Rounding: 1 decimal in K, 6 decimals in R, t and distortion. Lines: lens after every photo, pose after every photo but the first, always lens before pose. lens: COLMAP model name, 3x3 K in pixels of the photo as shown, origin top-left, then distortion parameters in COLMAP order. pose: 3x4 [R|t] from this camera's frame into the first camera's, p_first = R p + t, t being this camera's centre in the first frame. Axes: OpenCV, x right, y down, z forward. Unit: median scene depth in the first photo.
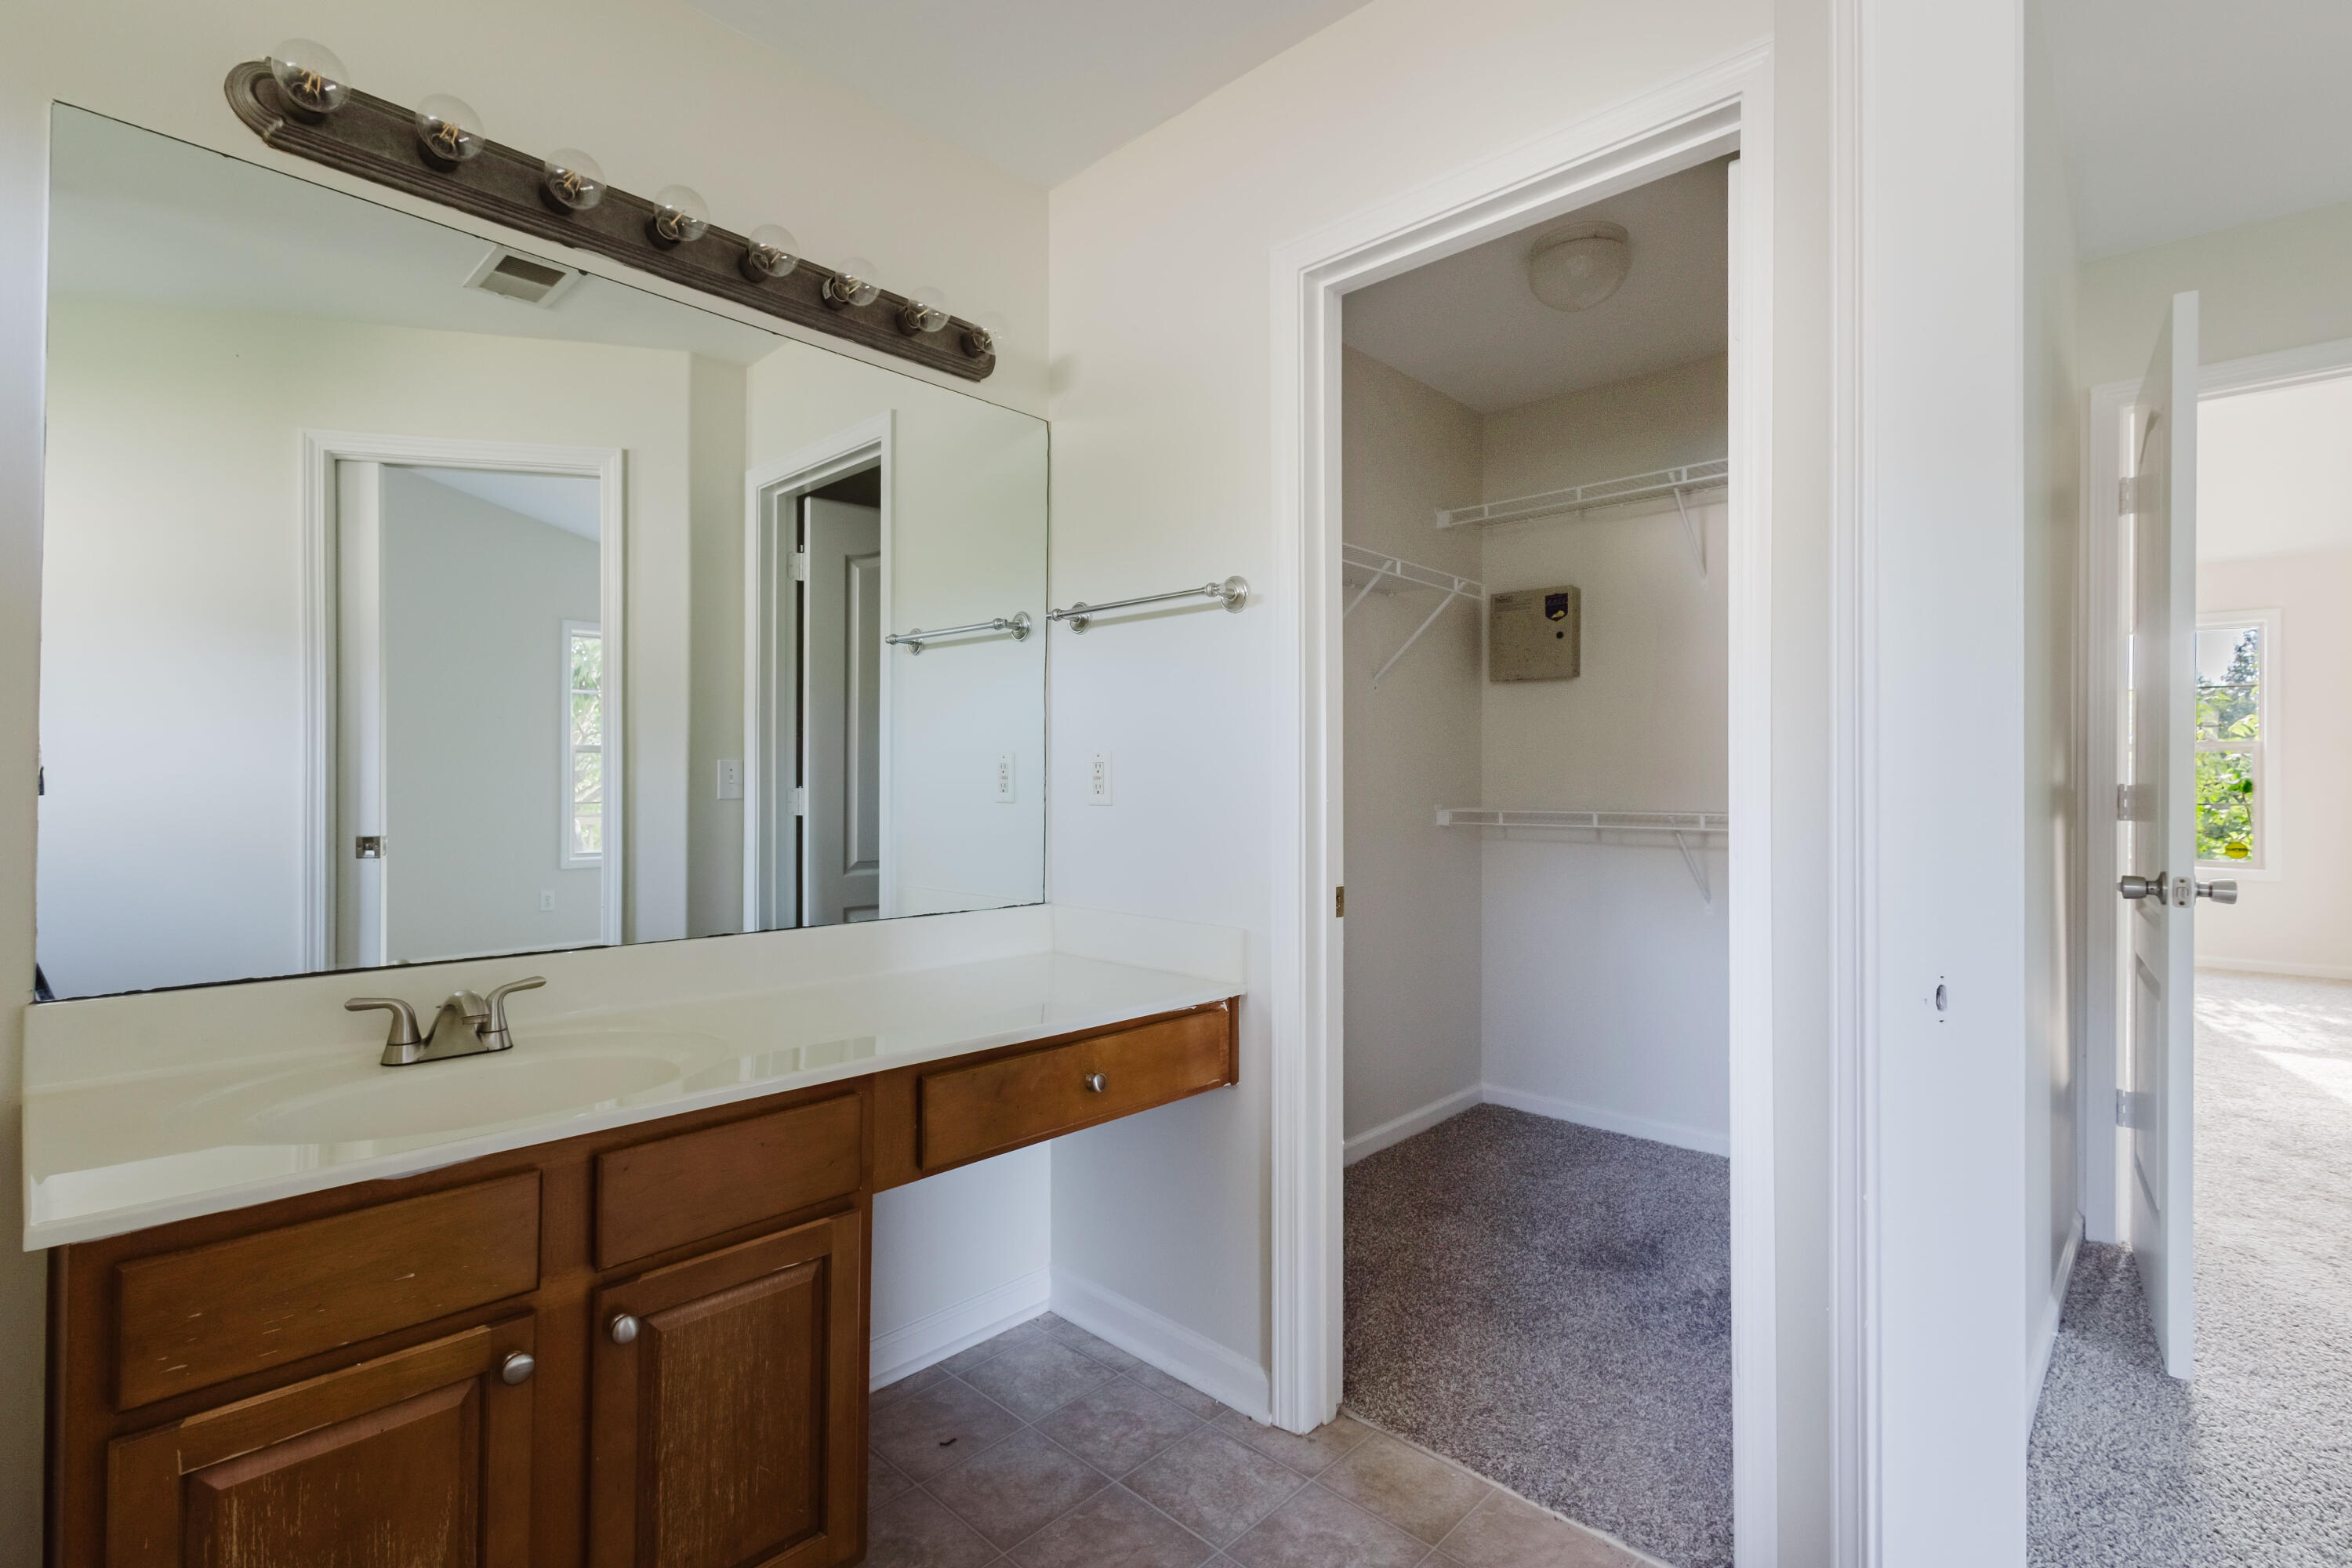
lens RADIAL K [[1082.9, 0, 1183.8], [0, 1082.9, 778.5], [0, 0, 1]] dist [0.008846, -0.000102]
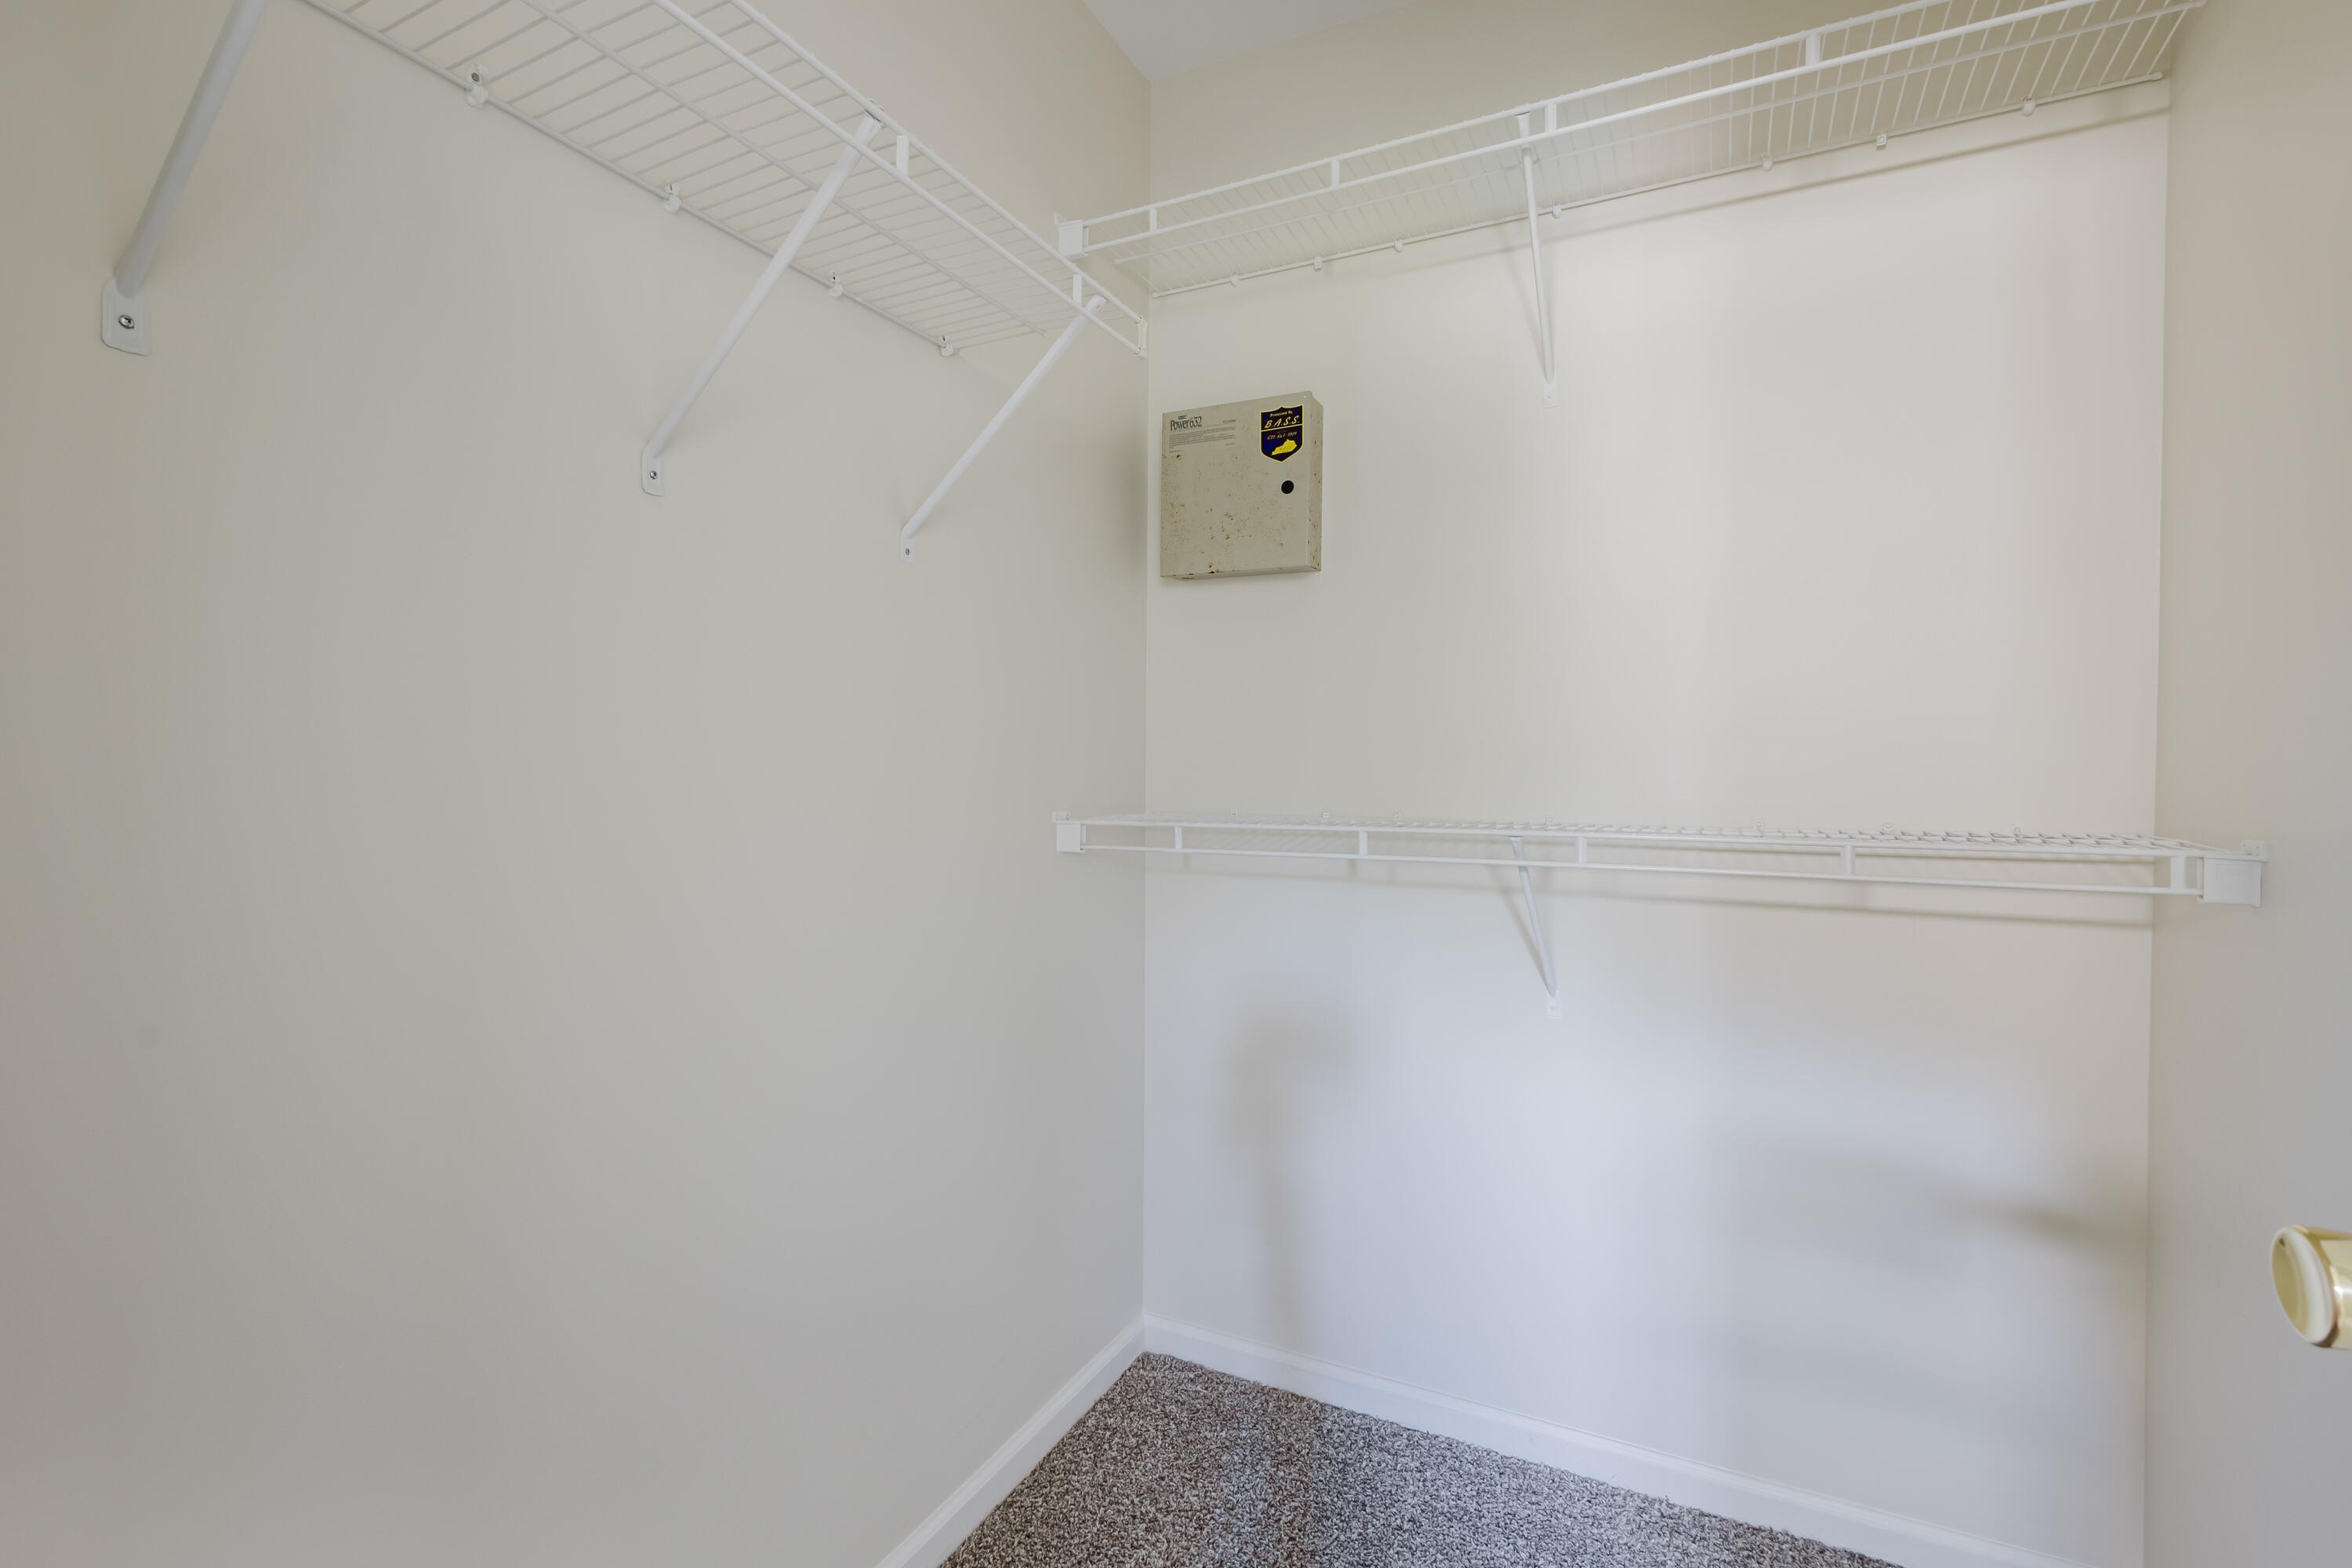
lens RADIAL K [[1082.9, 0, 1183.8], [0, 1082.9, 778.5], [0, 0, 1]] dist [0.008846, -0.000102]
pose [[0.959119, 0.002881, 0.282989, 0.149685], [-0.004383, 0.999979, 0.004676, 0.006769], [-0.282970, -0.005726, 0.959112, 0.507630]]
